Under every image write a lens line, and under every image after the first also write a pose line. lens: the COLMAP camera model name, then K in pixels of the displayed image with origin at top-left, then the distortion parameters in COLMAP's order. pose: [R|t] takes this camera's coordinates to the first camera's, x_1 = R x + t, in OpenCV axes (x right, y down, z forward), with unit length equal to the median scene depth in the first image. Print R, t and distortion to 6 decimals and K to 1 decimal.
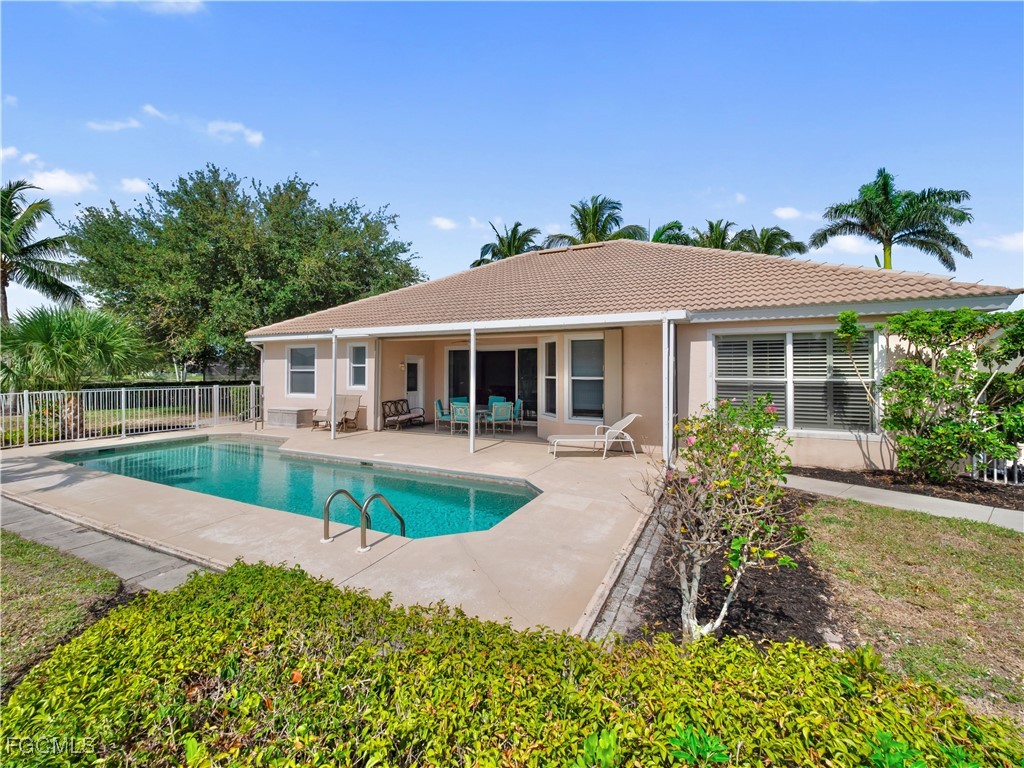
lens RADIAL K [[428.0, 0, 507.1], [0, 428.0, 366.8], [0, 0, 1]] dist [-0.002228, -0.000292]
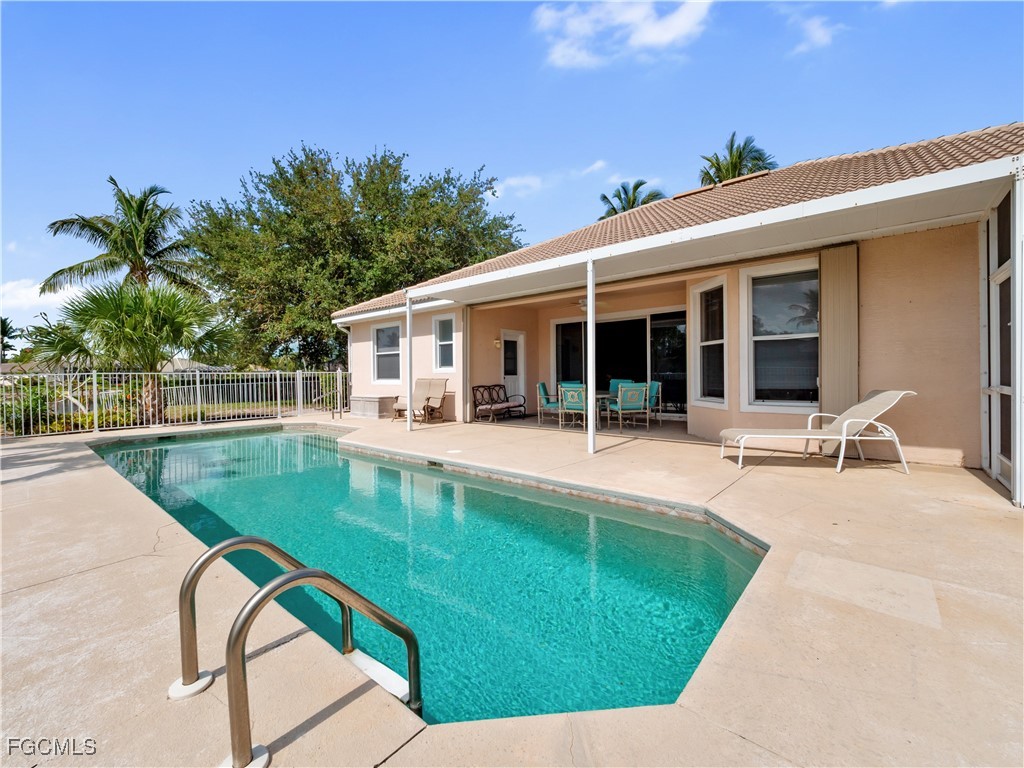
lens RADIAL K [[426.7, 0, 507.3], [0, 426.7, 380.0], [0, 0, 1]] dist [0.010753, -0.000043]
pose [[0.967479, -0.010786, -0.252723, -0.029088], [0.016856, 0.999619, 0.021866, 0.053175], [0.252391, -0.025415, 0.967292, 0.248850]]
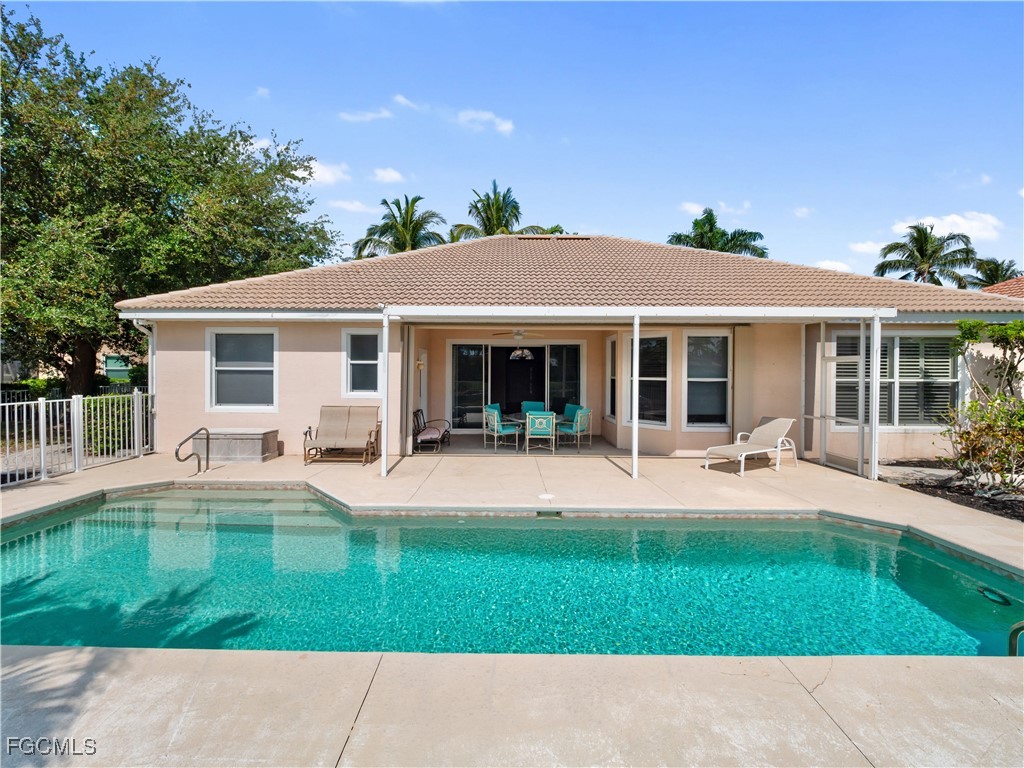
lens RADIAL K [[421.8, 0, 507.8], [0, 421.8, 376.6], [0, 0, 1]] dist [-0.002492, -0.000445]
pose [[0.902340, -0.003994, 0.431007, -0.441050], [-0.007888, 0.999637, 0.025777, 0.000509], [-0.430953, -0.026660, 0.901980, 0.299852]]
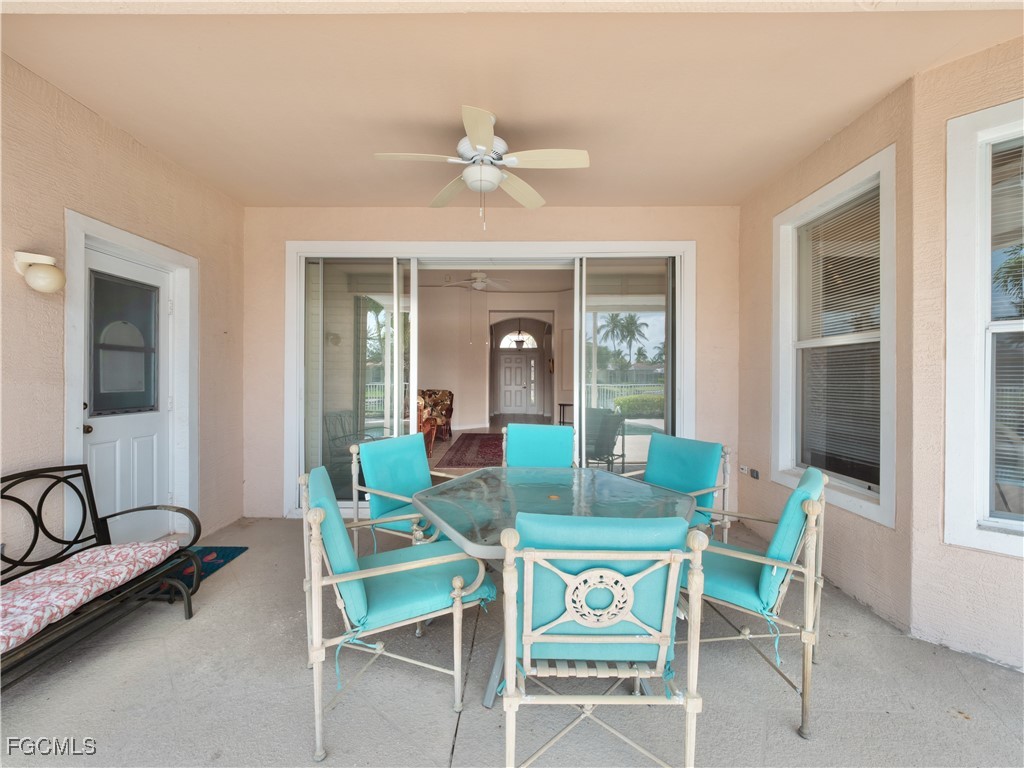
lens RADIAL K [[441.0, 0, 511.5], [0, 441.0, 380.1], [0, 0, 1]] dist [-0.002188, -0.000238]
pose [[0.902771, -0.002610, 0.430113, -0.161003], [-0.005425, 0.999833, 0.017454, 0.039671], [-0.430087, -0.018090, 0.902606, 0.808980]]
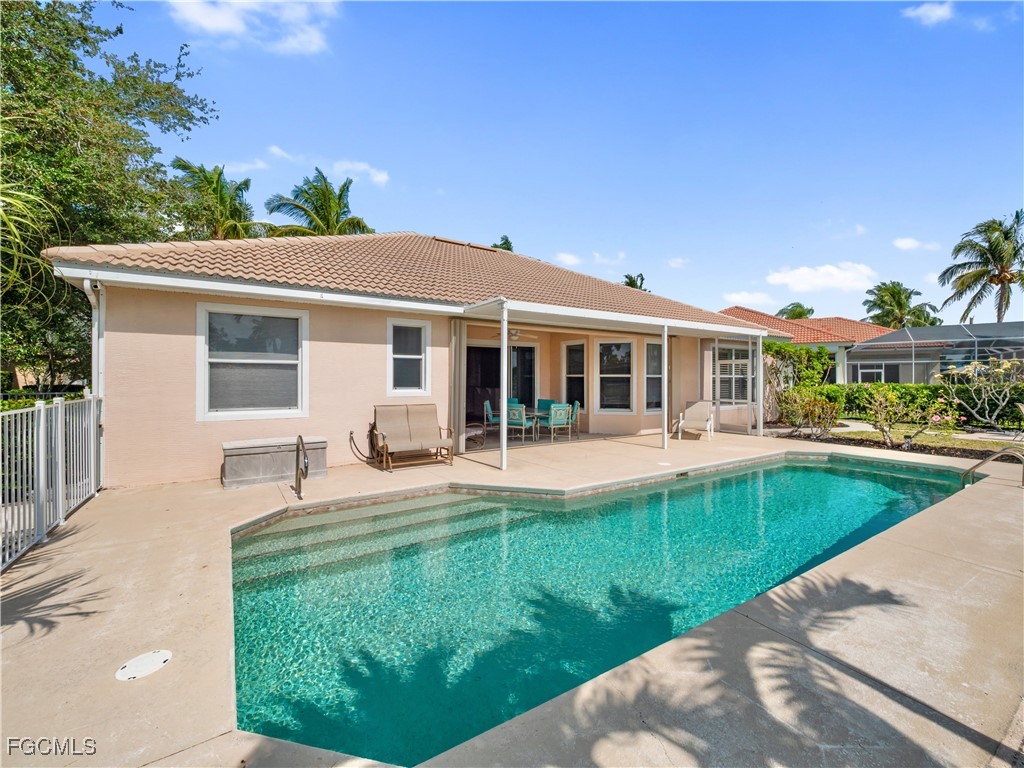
lens RADIAL K [[433.8, 0, 500.5], [0, 433.8, 379.7], [0, 0, 1]] dist [0.000706, 0.000053]
pose [[0.524404, -0.003677, 0.851462, -0.833854], [-0.012650, 0.999847, 0.012109, 0.021138], [-0.851376, -0.017121, 0.524277, 0.570845]]
